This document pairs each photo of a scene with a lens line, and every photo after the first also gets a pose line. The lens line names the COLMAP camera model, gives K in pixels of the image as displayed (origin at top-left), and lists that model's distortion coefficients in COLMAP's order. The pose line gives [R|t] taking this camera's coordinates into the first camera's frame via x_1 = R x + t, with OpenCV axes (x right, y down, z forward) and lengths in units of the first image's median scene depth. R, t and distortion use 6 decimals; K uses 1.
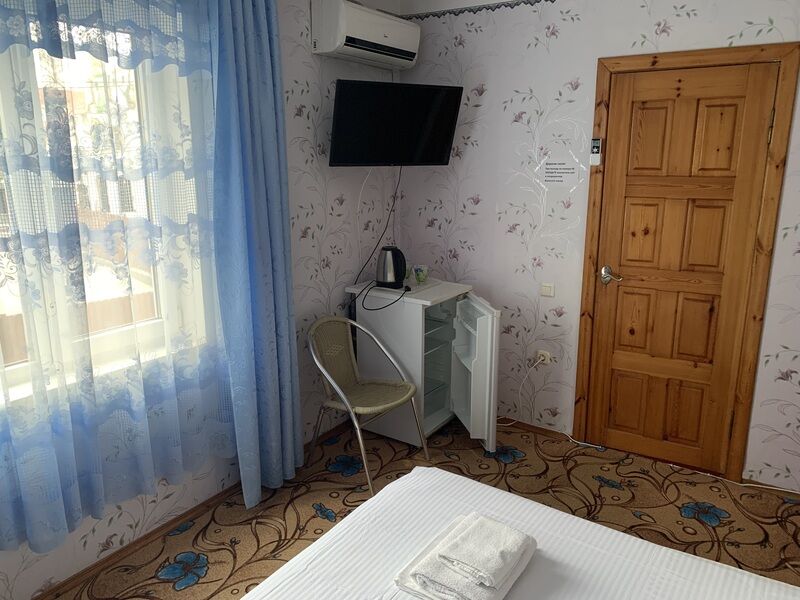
lens RADIAL K [[613.0, 0, 400.5], [0, 613.0, 298.8], [0, 0, 1]] dist [0.025839, -0.014278]
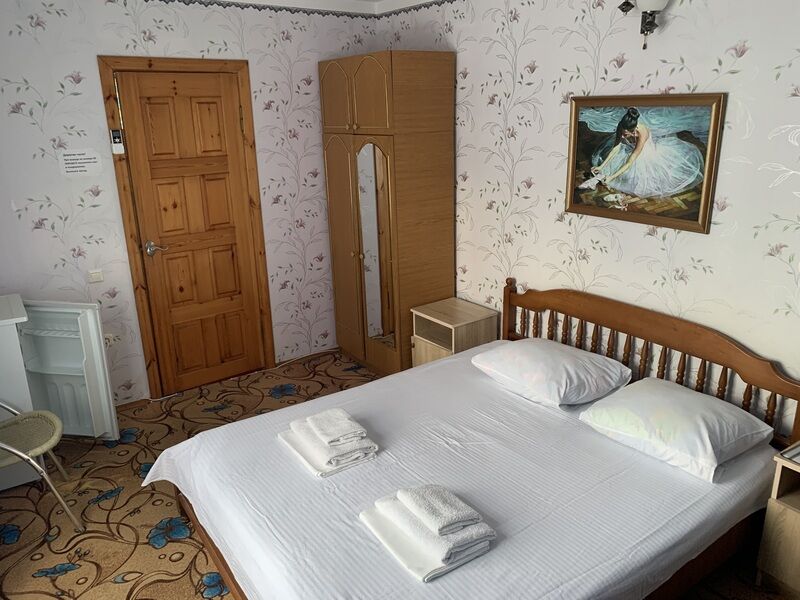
lens RADIAL K [[613.0, 0, 406.6], [0, 613.0, 294.7], [0, 0, 1]] dist [0.025839, -0.014278]
pose [[0.355974, -0.280319, 0.891461, -0.564552], [0.233680, 0.950344, 0.205522, -0.084476], [-0.904807, 0.135156, 0.403803, 0.121643]]
